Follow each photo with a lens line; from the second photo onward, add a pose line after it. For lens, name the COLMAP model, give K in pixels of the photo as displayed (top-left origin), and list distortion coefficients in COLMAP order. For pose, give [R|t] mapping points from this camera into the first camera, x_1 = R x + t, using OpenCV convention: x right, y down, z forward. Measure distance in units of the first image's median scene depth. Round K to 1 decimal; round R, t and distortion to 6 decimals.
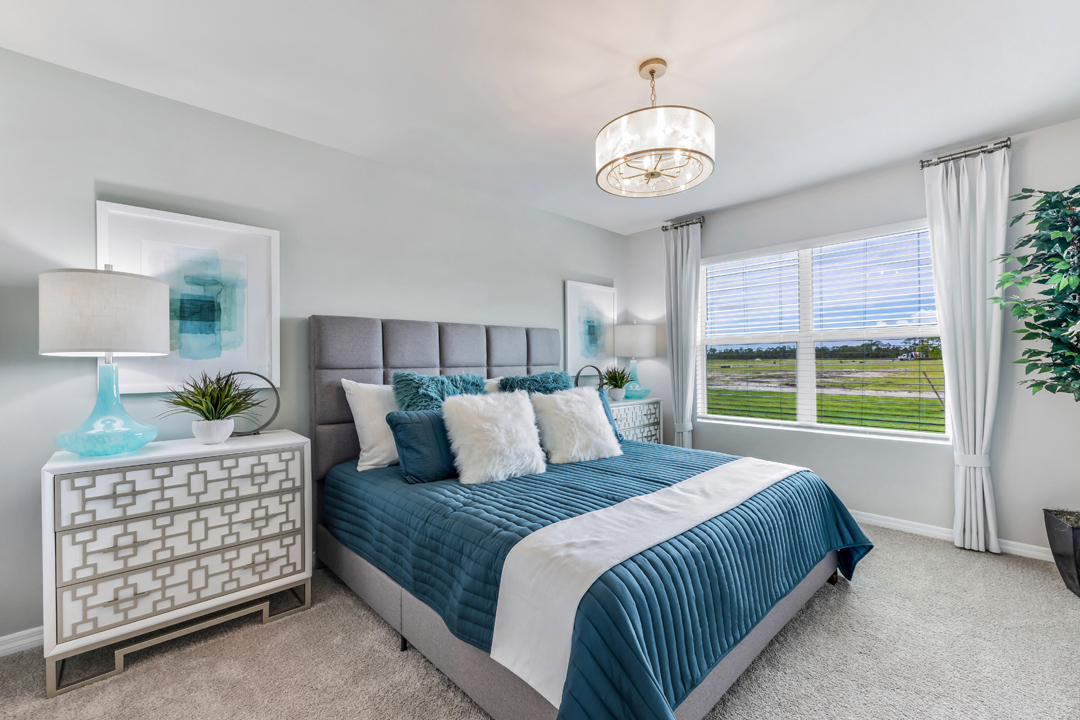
lens RADIAL K [[438.5, 0, 561.3], [0, 438.5, 355.6], [0, 0, 1]] dist [-0.002198, -0.000414]
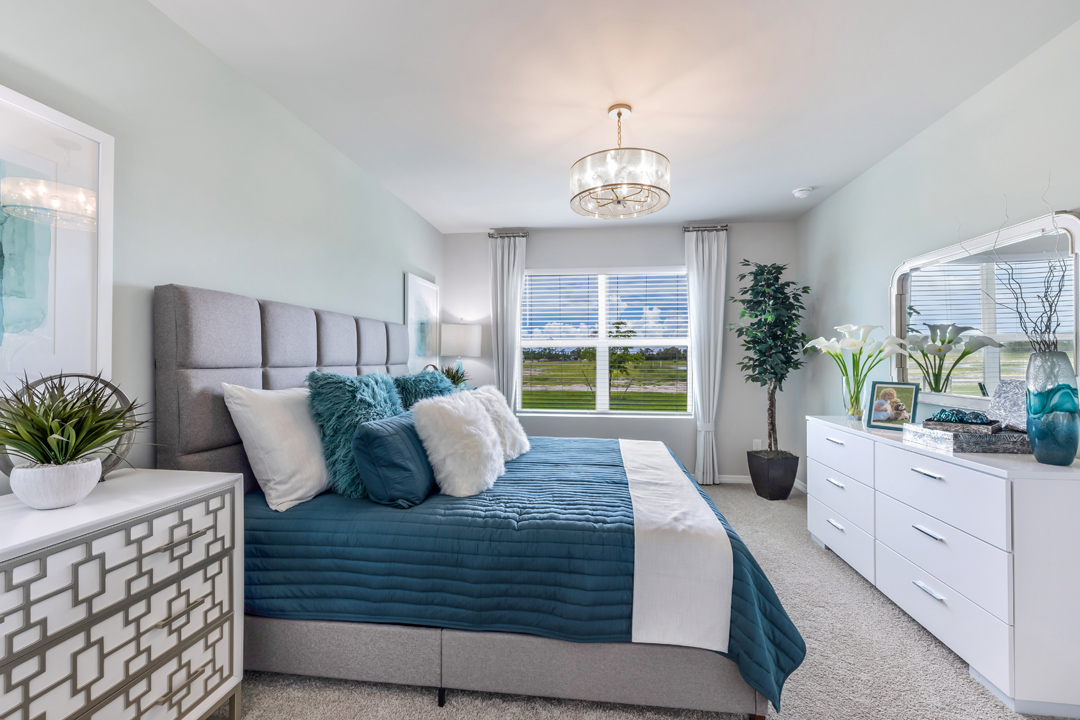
lens RADIAL K [[438.5, 0, 523.7], [0, 438.5, 355.9], [0, 0, 1]] dist [-0.002198, -0.000414]
pose [[0.790102, 0.016788, 0.612746, -0.646654], [-0.017577, 0.999834, -0.004730, 0.007340], [-0.612724, -0.007033, 0.790266, 0.212400]]
